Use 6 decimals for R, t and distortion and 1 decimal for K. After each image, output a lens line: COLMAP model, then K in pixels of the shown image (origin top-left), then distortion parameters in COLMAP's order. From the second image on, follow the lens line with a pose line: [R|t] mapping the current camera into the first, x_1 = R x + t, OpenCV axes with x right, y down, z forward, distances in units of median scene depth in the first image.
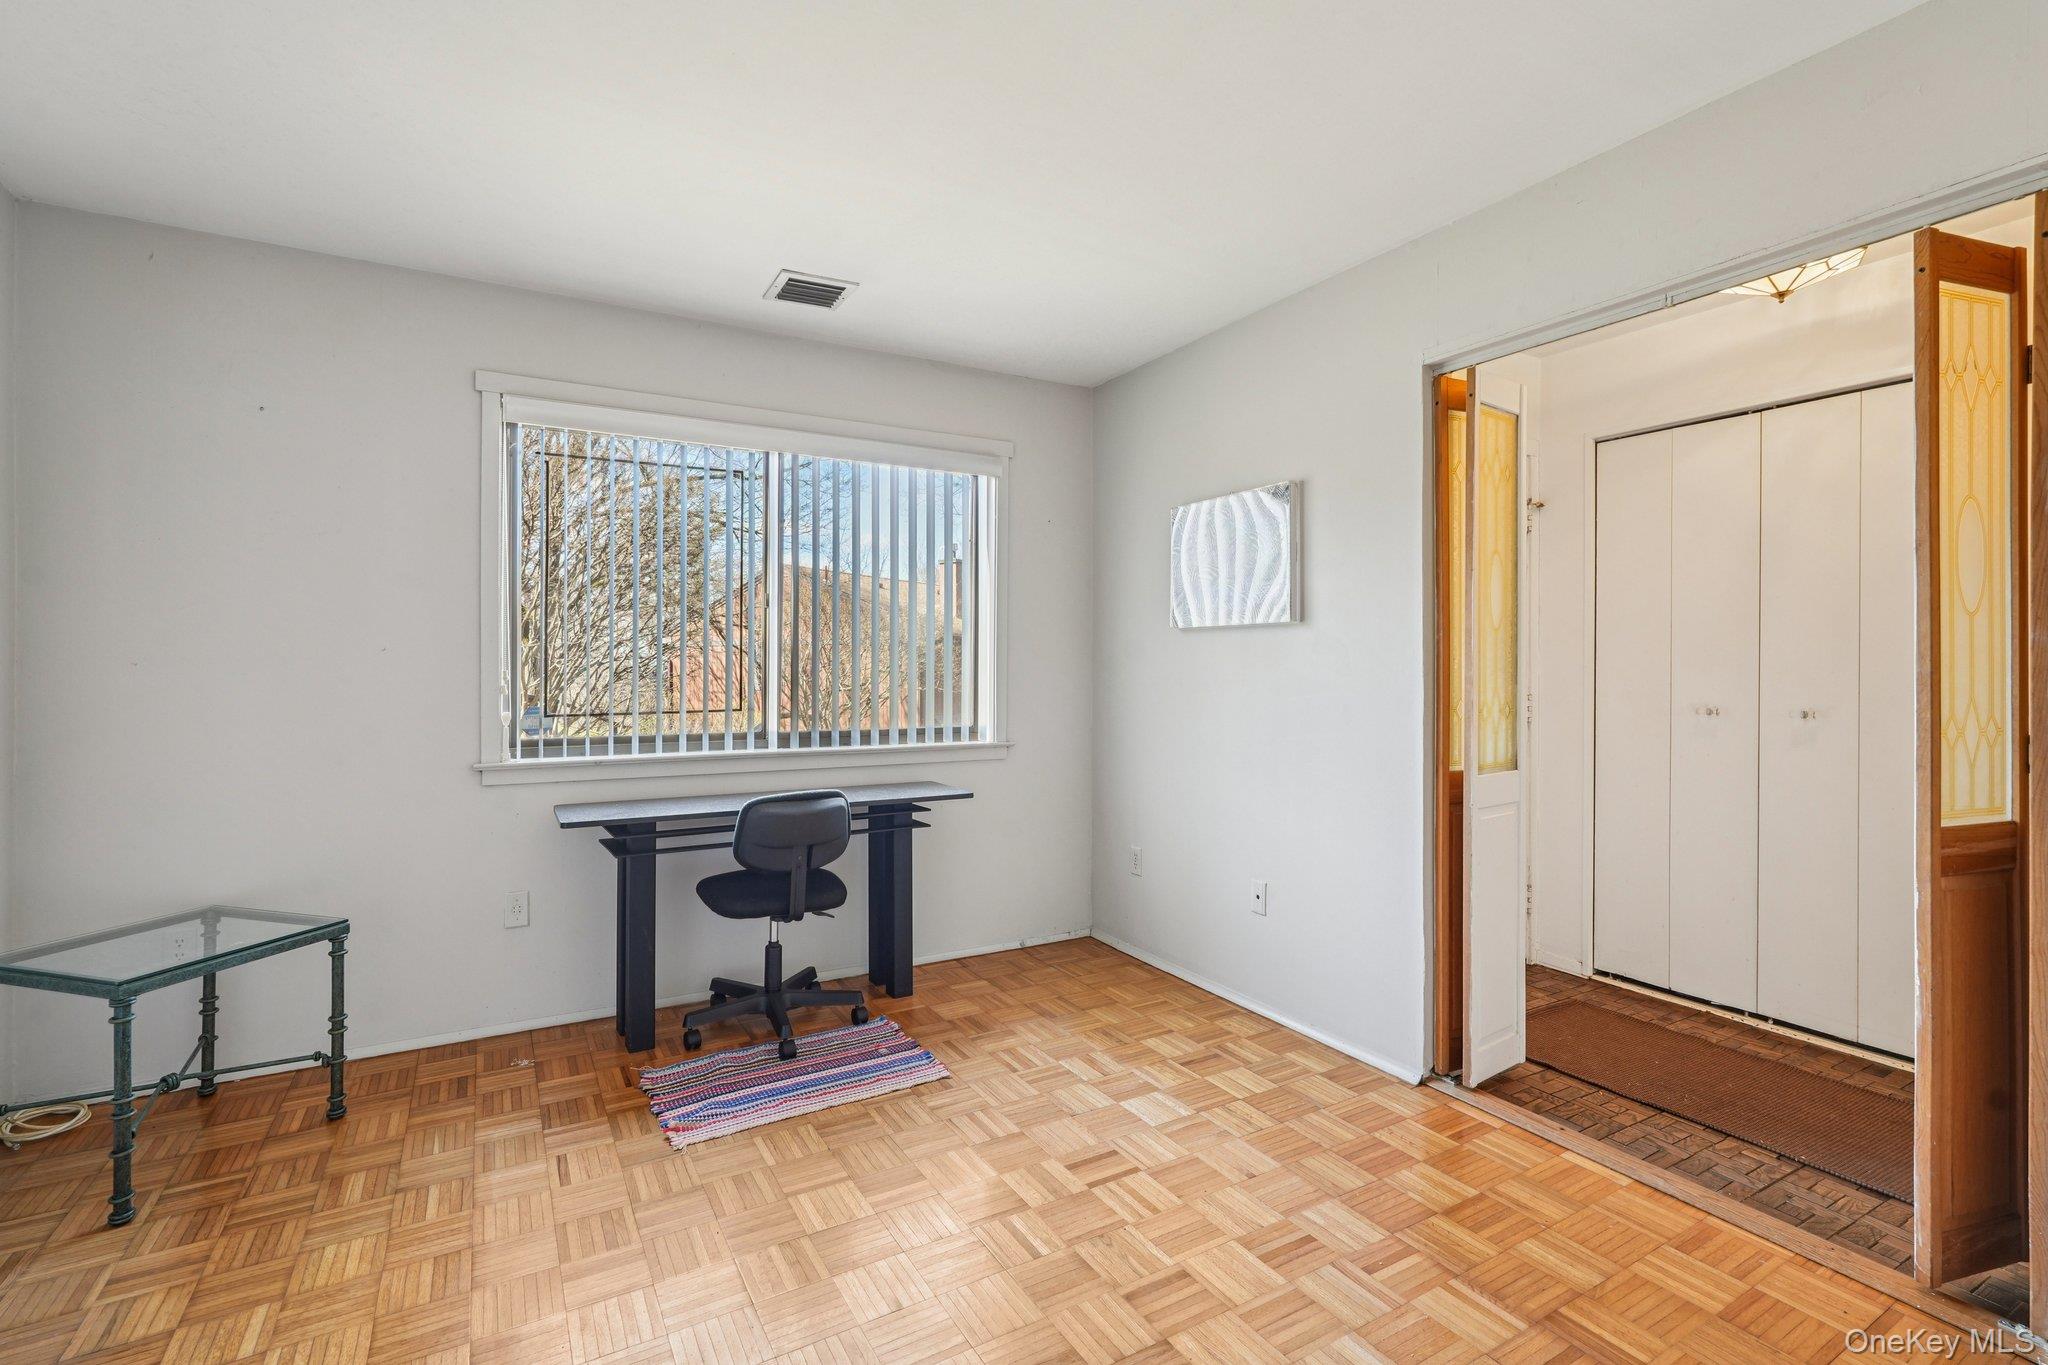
lens RADIAL K [[902.9, 0, 1017.5], [0, 902.9, 668.6], [0, 0, 1]] dist [-0.009921, 0.004040]
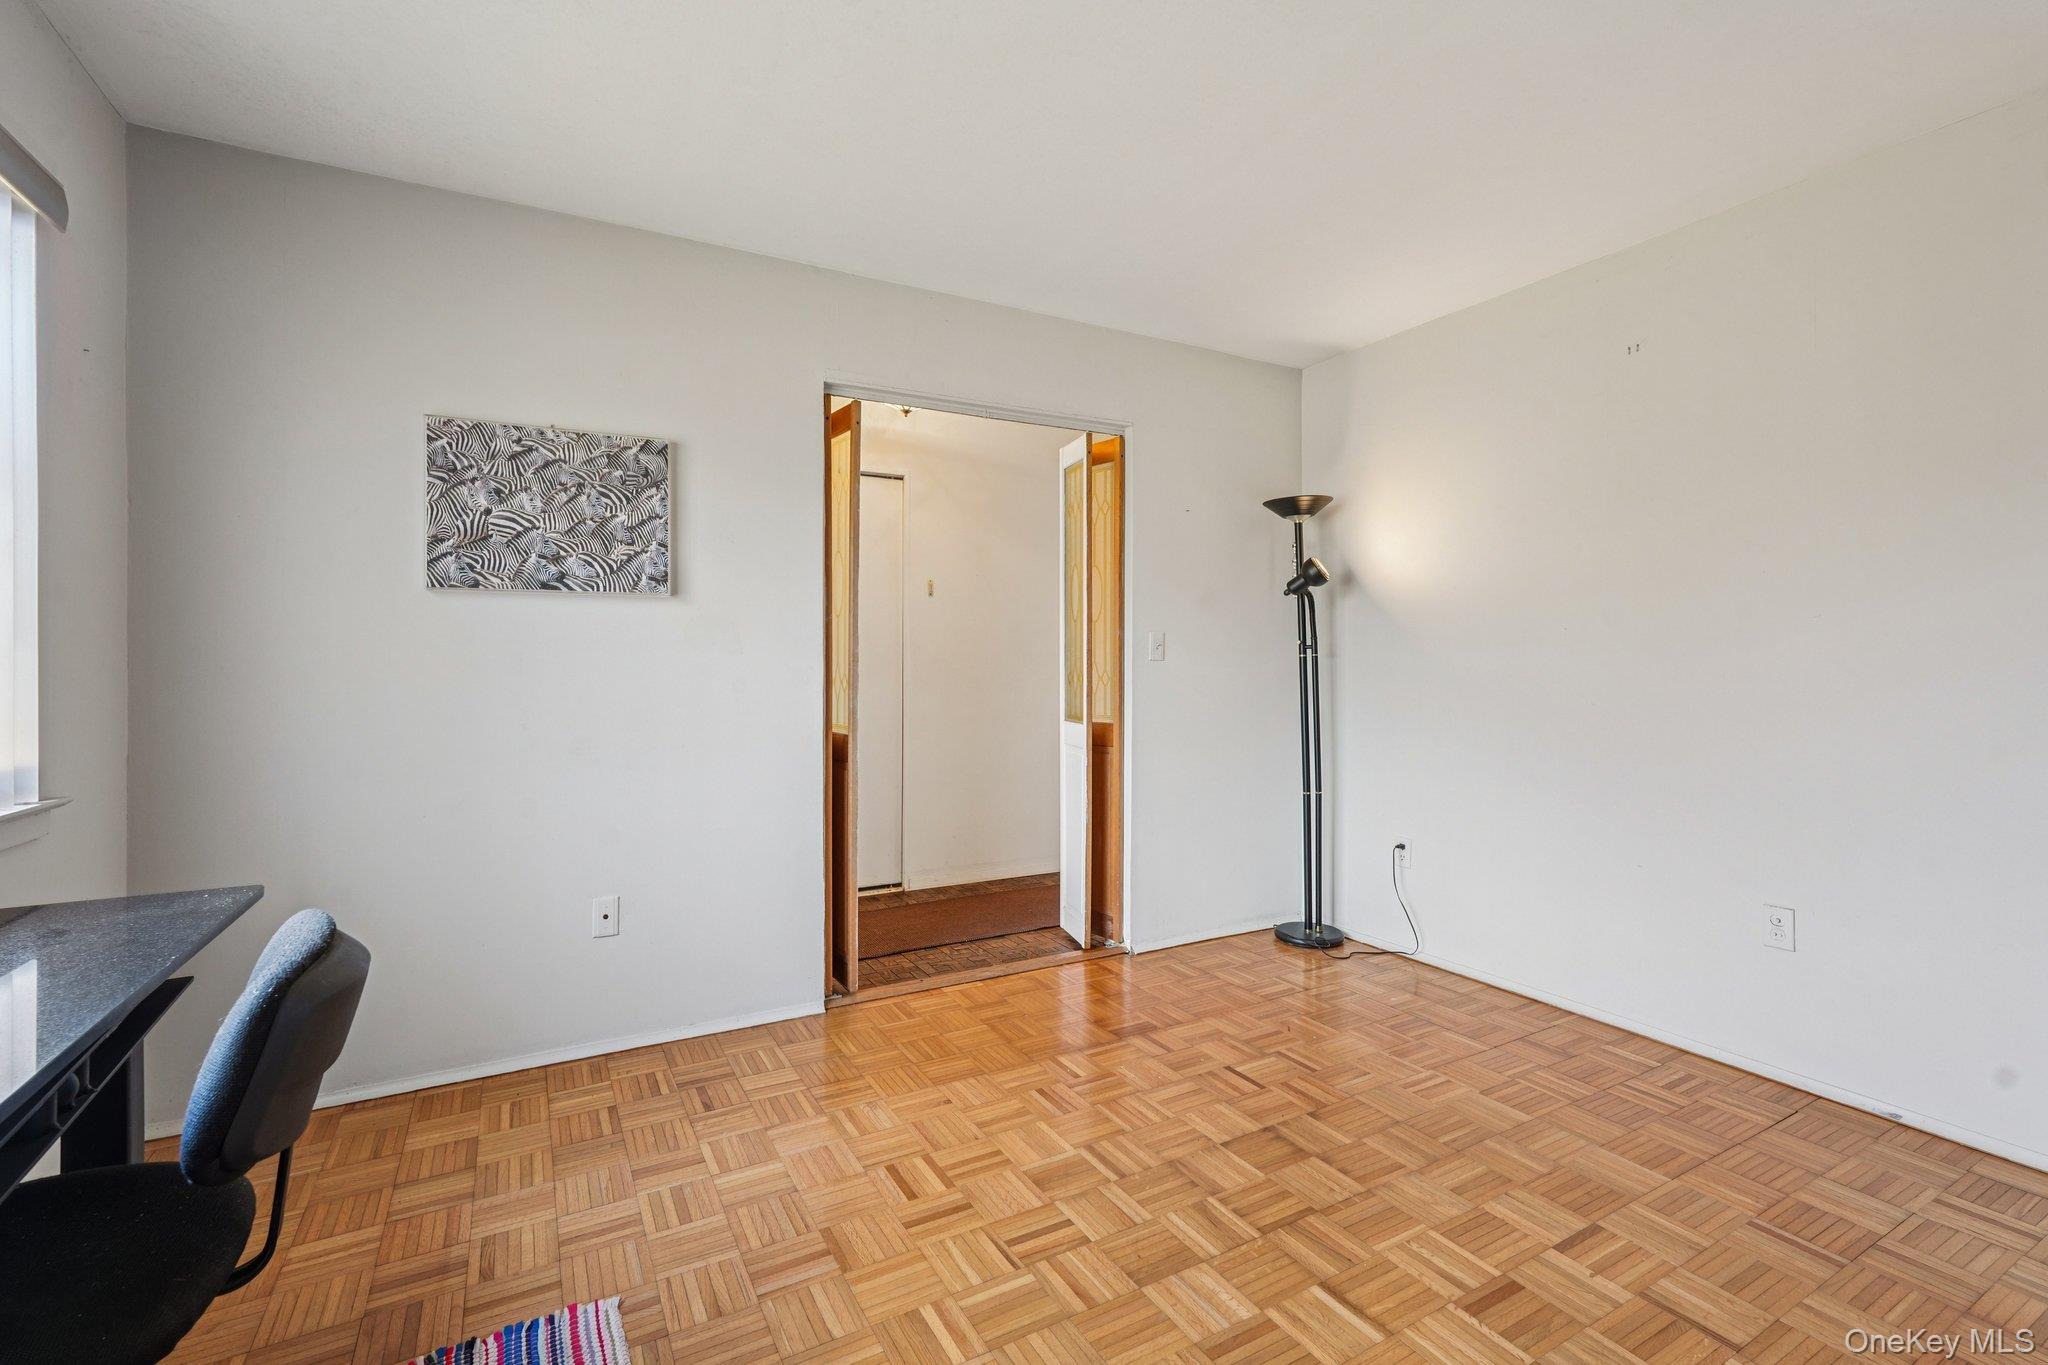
lens RADIAL K [[902.9, 0, 1027.2], [0, 902.9, 668.1], [0, 0, 1]] dist [-0.009921, 0.004040]
pose [[0.027058, -0.012207, 0.999559, -0.686800], [0.004654, 0.999916, 0.012085, 0.015207], [-0.999623, 0.004325, 0.027113, 0.713560]]
